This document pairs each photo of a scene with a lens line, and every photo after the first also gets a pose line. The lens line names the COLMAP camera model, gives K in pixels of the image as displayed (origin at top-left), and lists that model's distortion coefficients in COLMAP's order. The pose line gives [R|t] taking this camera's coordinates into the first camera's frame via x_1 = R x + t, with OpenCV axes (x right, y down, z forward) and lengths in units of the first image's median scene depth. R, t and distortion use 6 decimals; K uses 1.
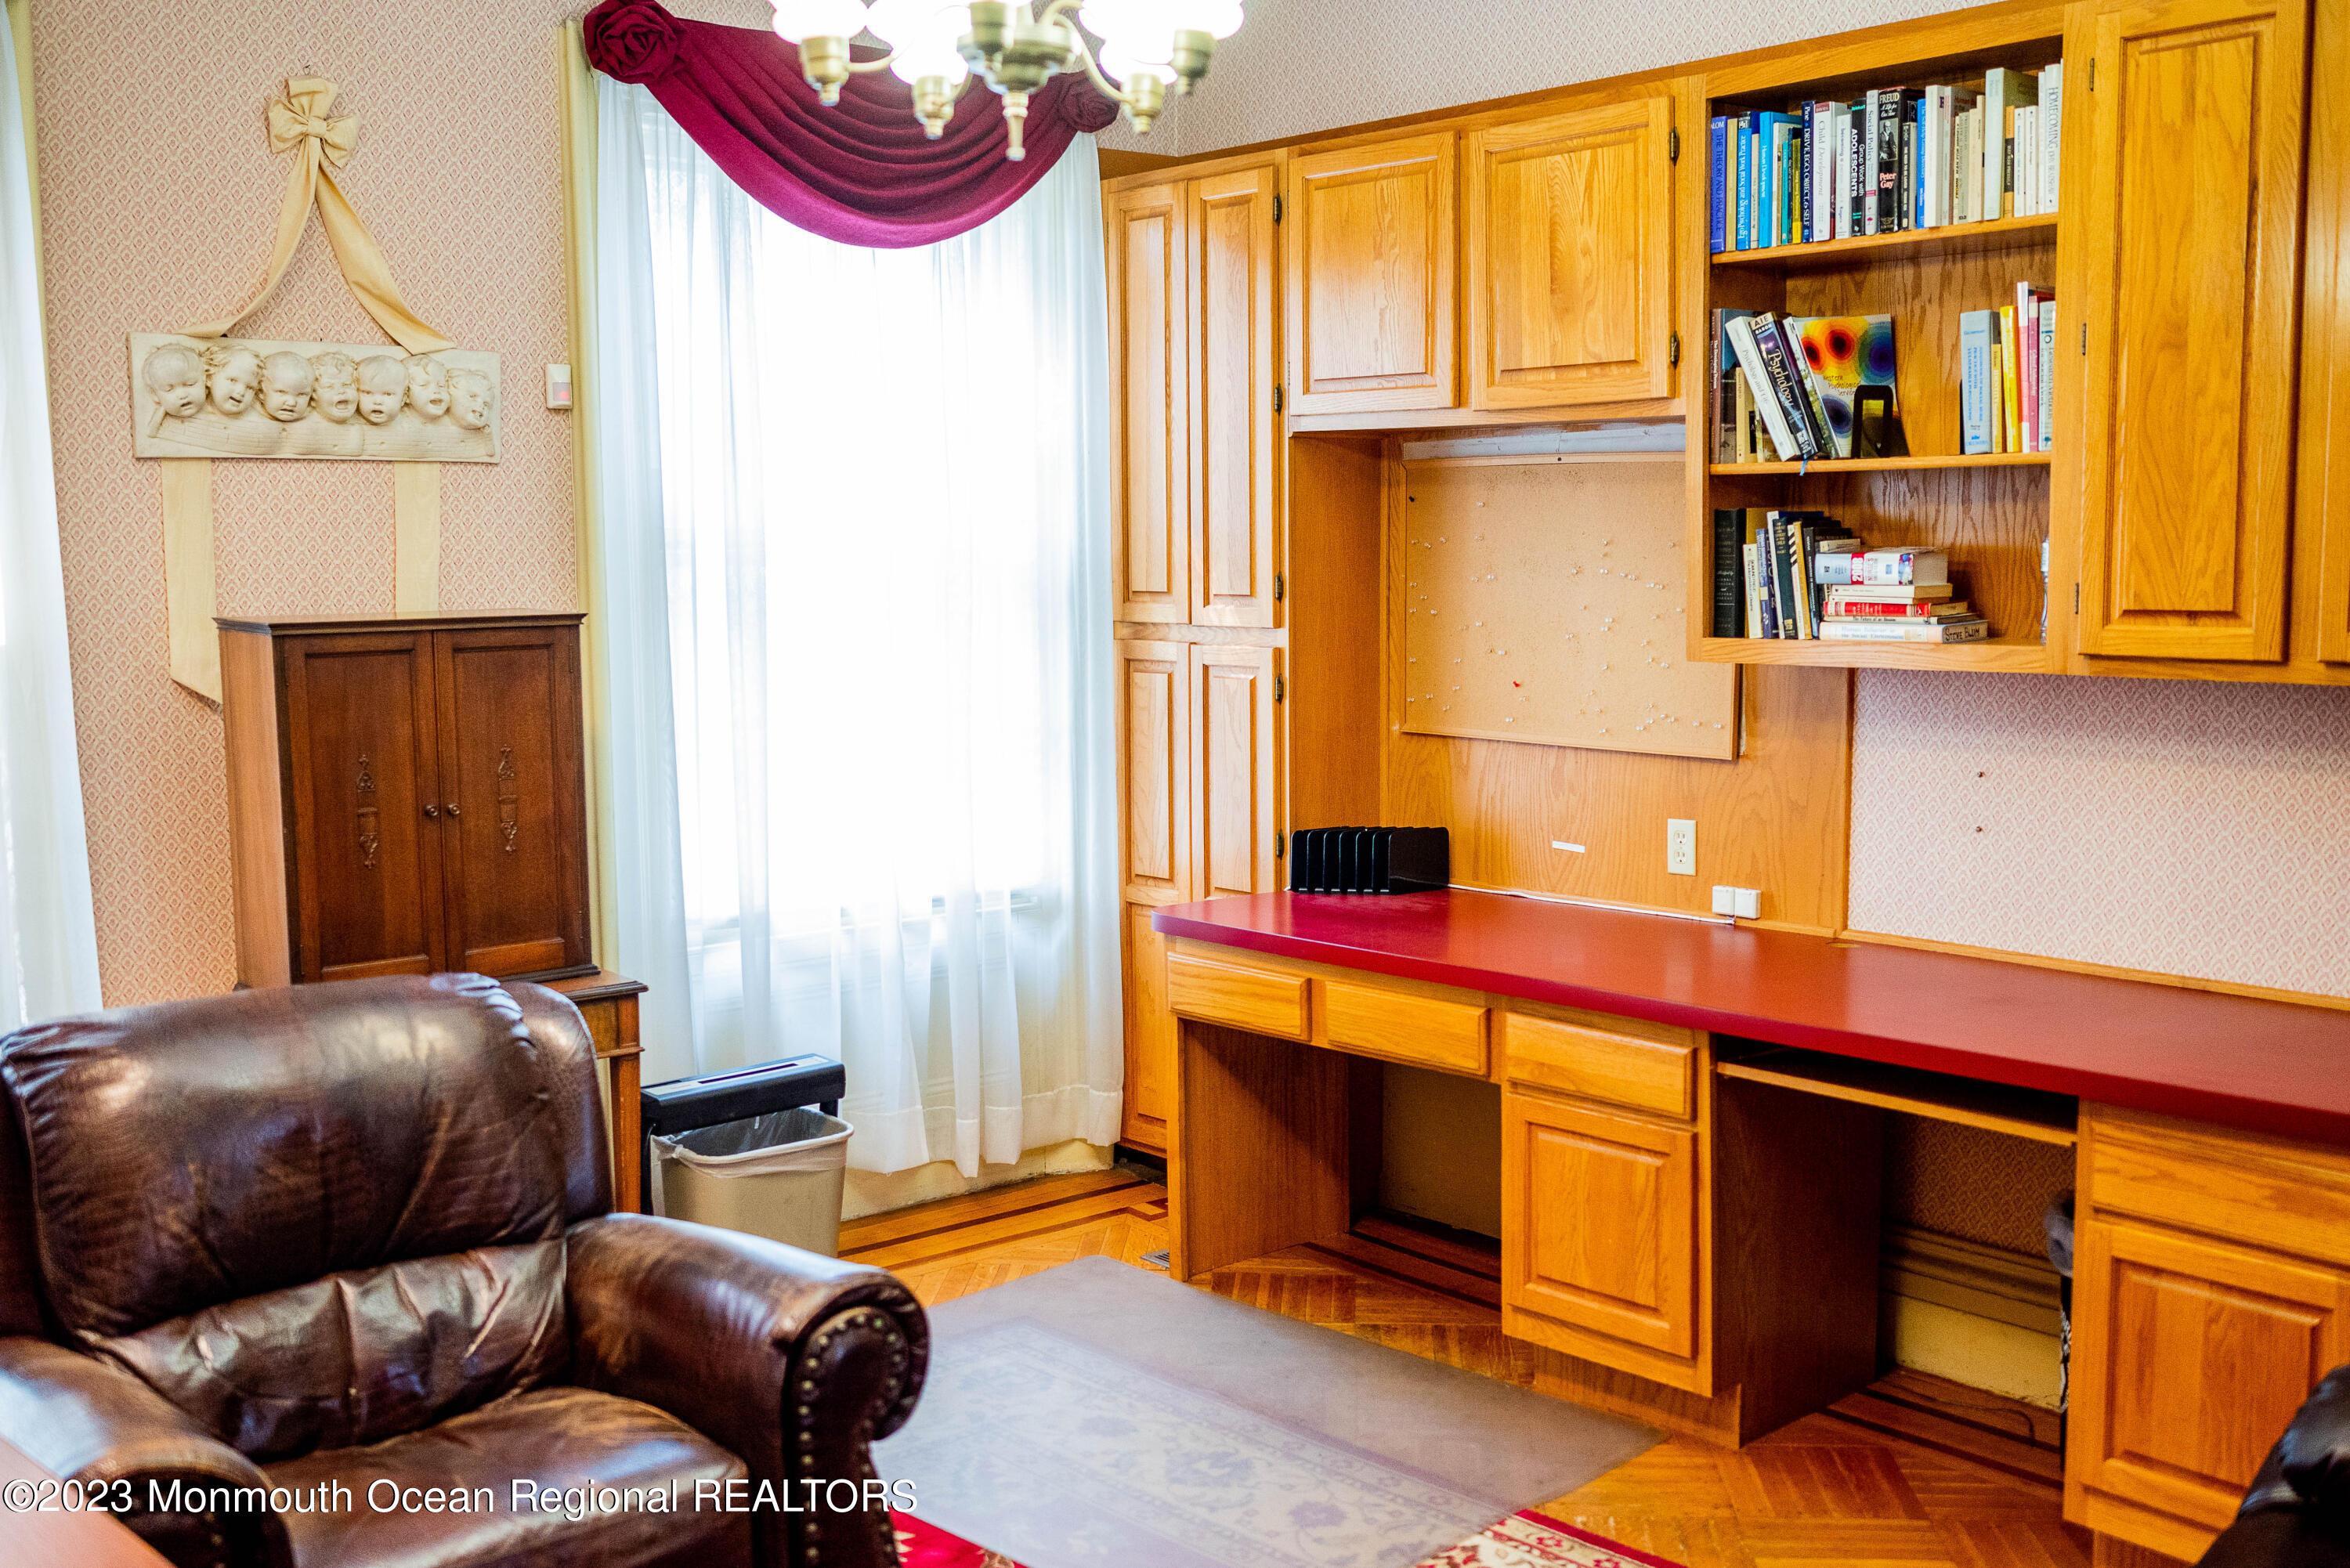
lens RADIAL K [[2226.4, 0, 1179.9], [0, 2226.4, 789.5], [0, 0, 1]] dist [-0.002860, 0.000000]
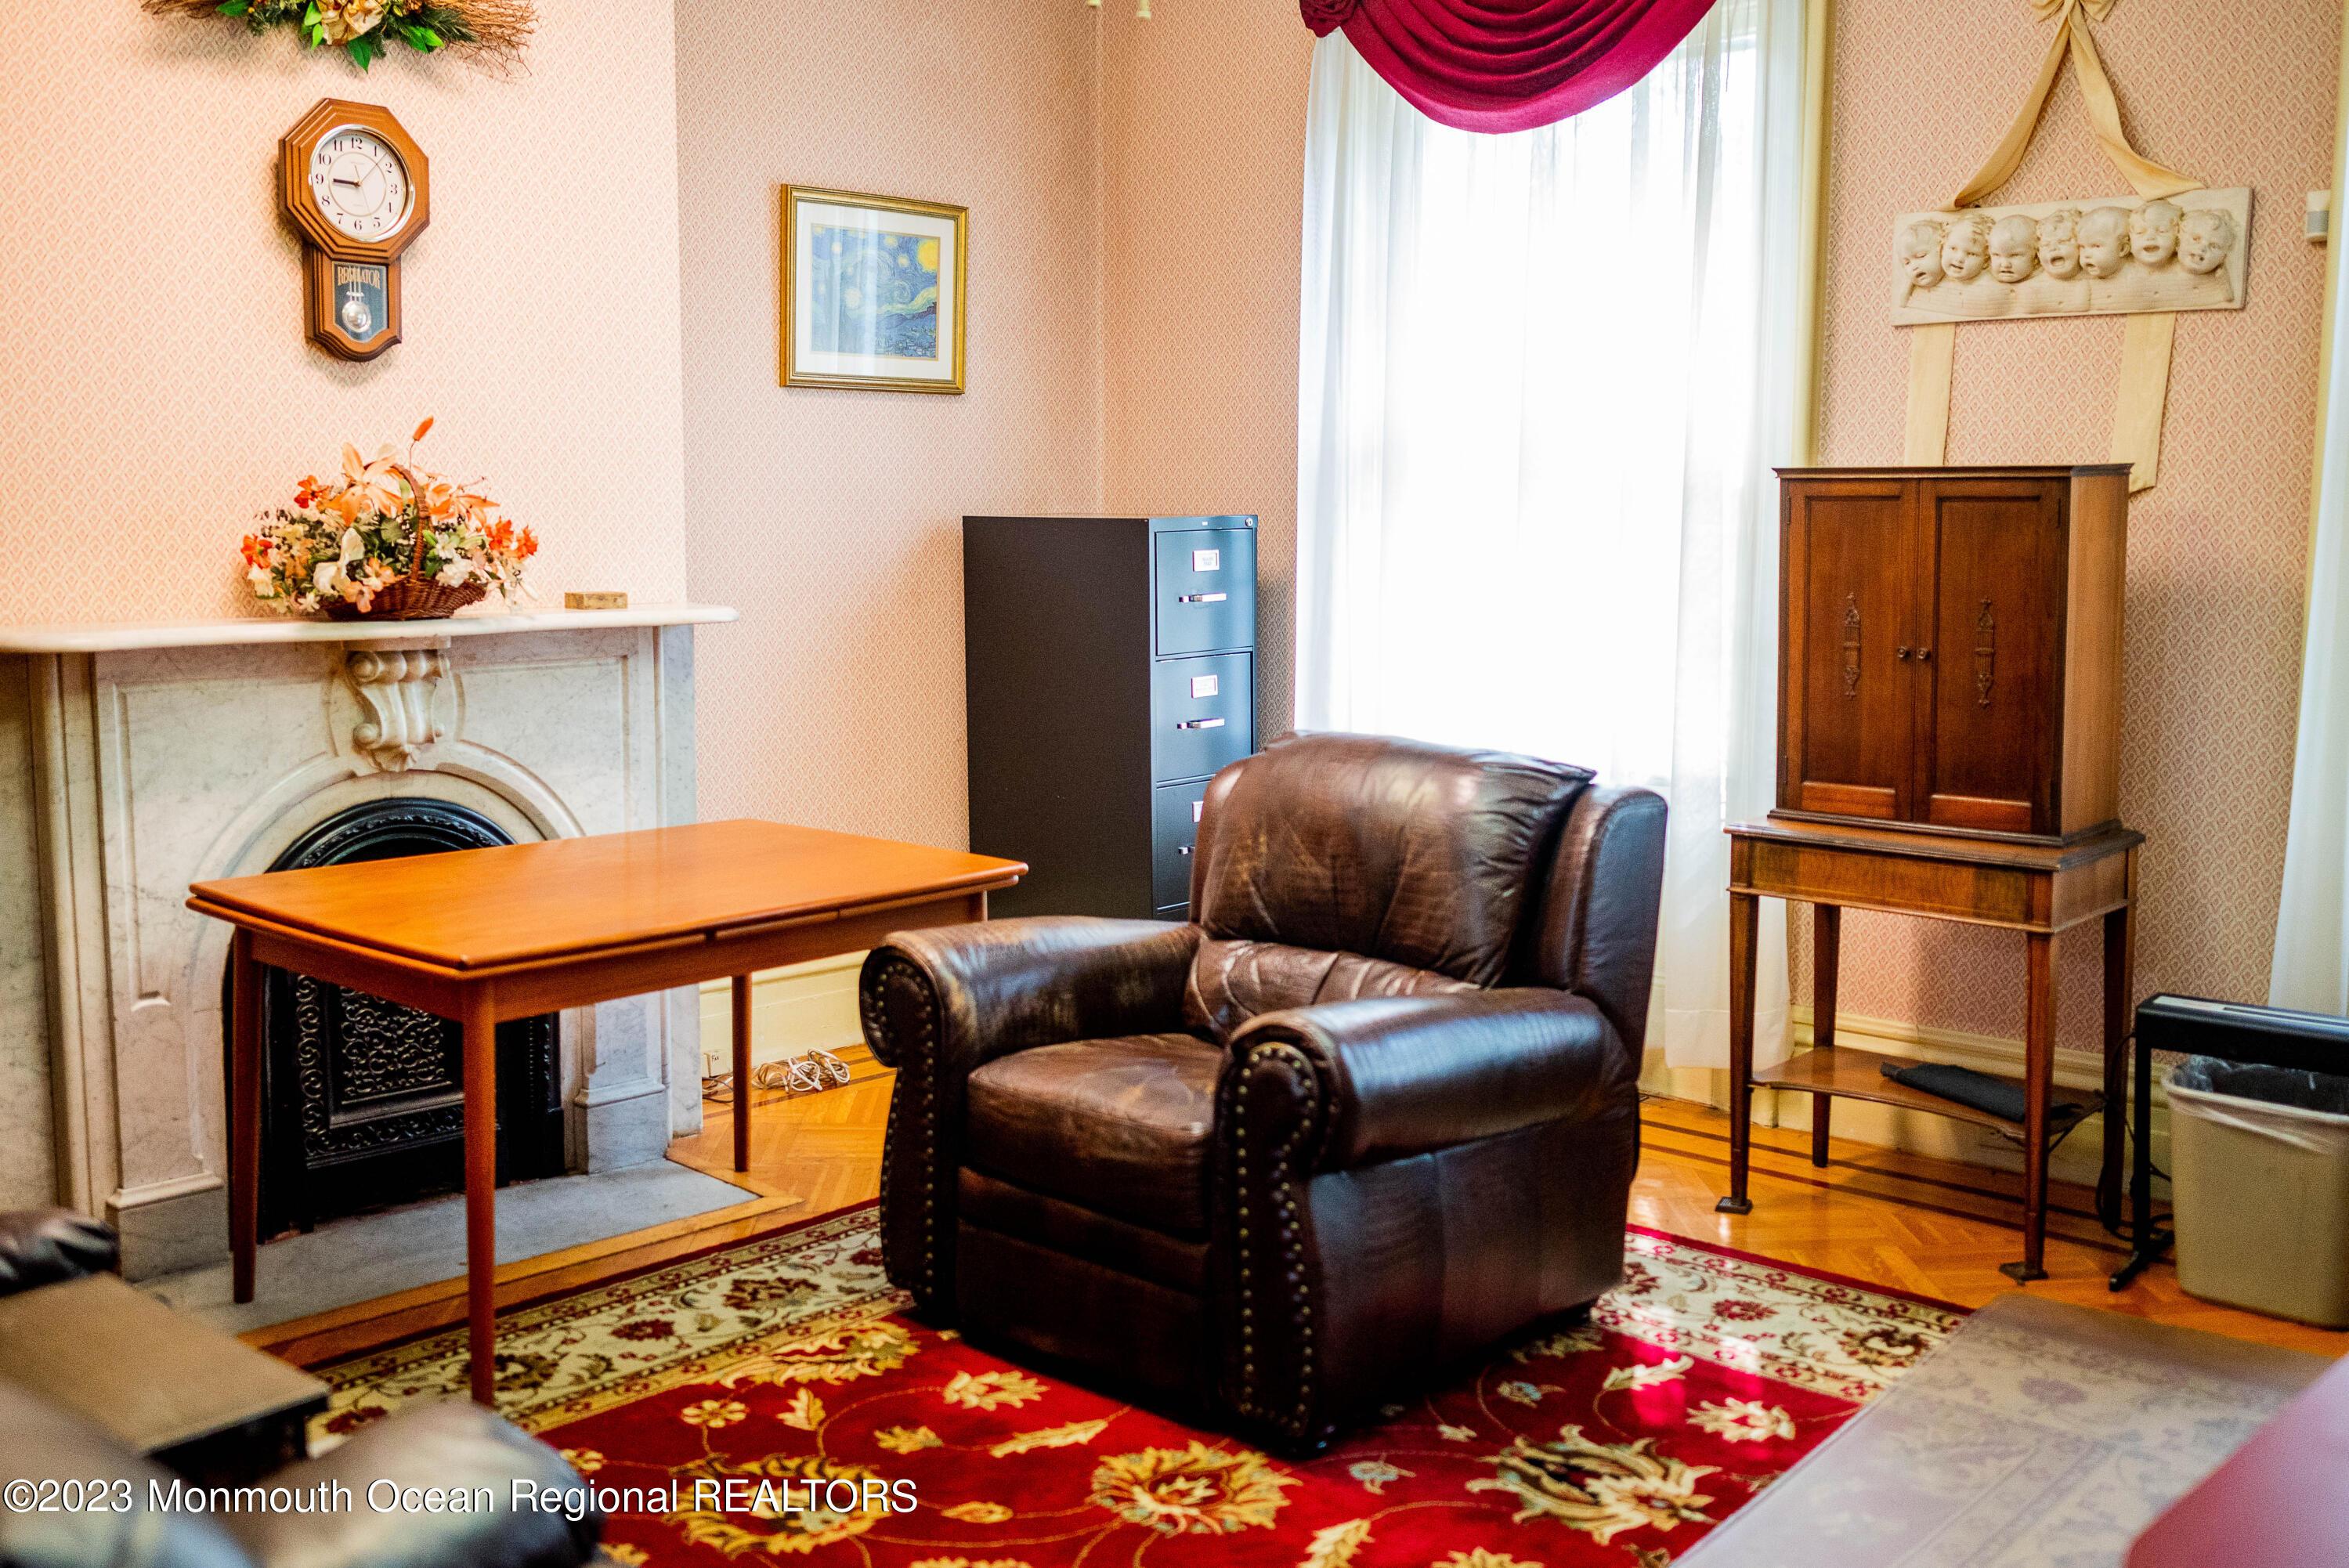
lens RADIAL K [[2225.6, 0, 1172.0], [0, 2225.6, 775.6], [0, 0, 1]] dist [-0.002860, 0.000000]
pose [[0.148974, 0.137712, -0.979205, 0.619880], [-0.107041, 0.986682, 0.122478, -0.023932], [0.983030, 0.086569, 0.161731, 0.484944]]
